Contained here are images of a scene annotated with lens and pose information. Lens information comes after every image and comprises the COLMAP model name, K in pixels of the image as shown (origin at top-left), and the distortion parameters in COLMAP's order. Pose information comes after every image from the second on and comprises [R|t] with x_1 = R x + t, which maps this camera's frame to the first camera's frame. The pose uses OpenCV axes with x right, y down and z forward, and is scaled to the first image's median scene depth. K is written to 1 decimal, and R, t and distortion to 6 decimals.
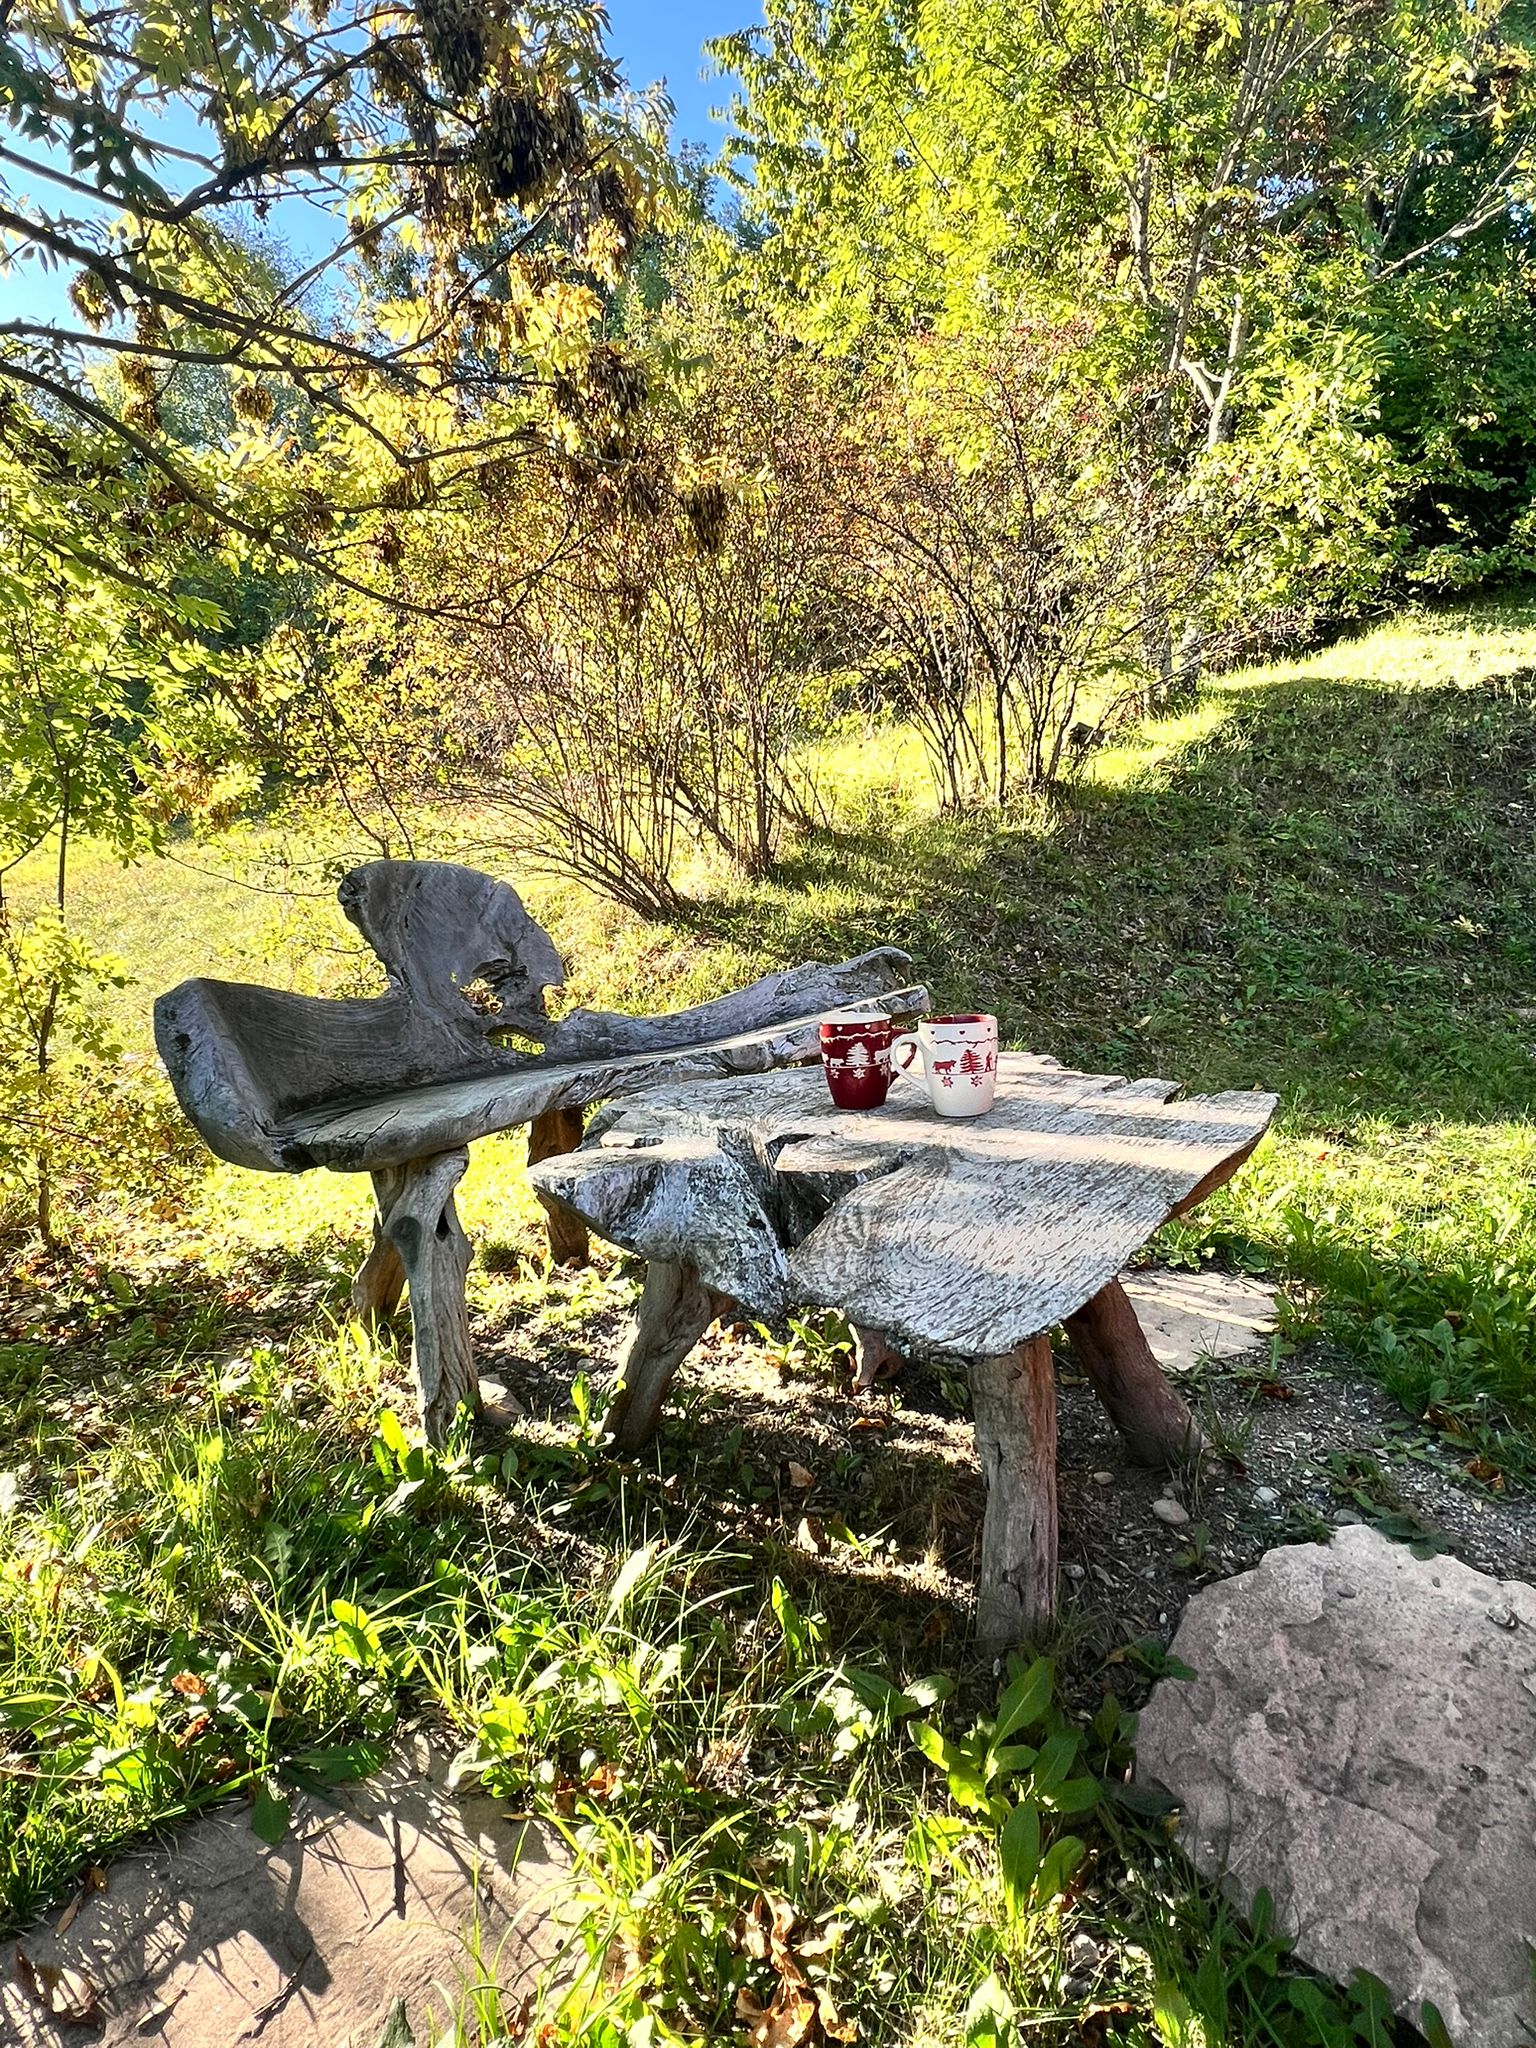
lens RADIAL K [[1673.5, 0, 768.0], [0, 1673.5, 1024.0], [0, 0, 1]] dist [0.048777, 0.000668]
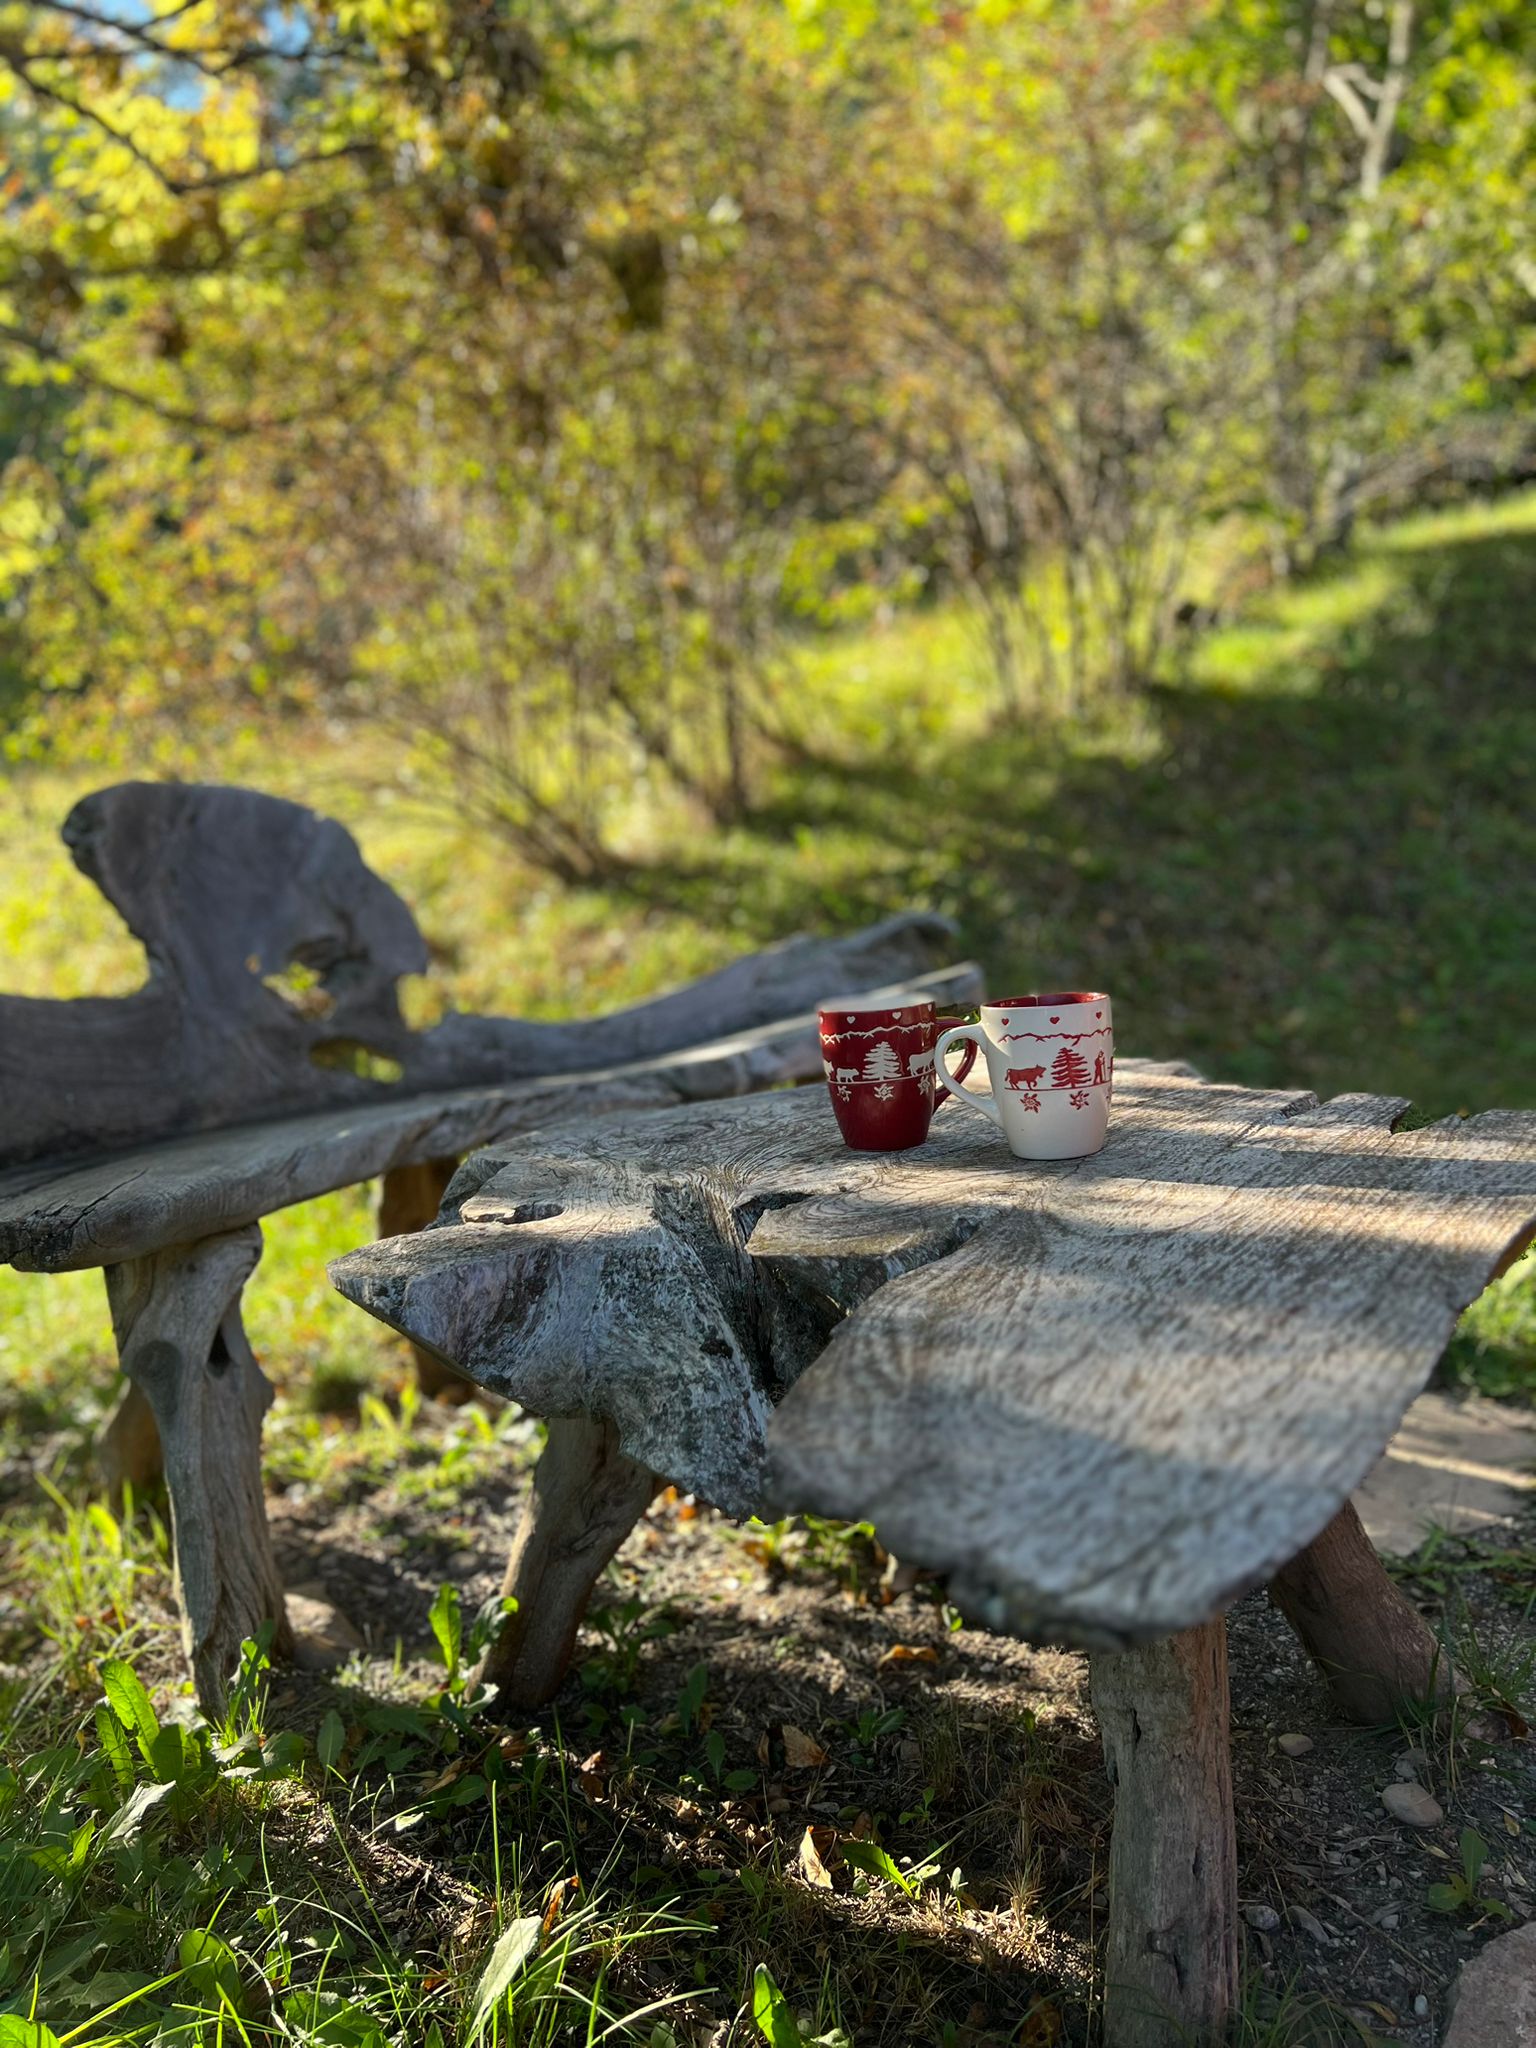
lens RADIAL K [[2298.1, 0, 763.8], [0, 2298.1, 1068.6], [0, 0, 1]] dist [0.217247, -0.516931]
pose [[0.999800, -0.019185, 0.005601, 0.004407], [0.019122, 0.999755, 0.011119, 0.007933], [-0.005813, -0.011010, 0.999922, 0.119113]]
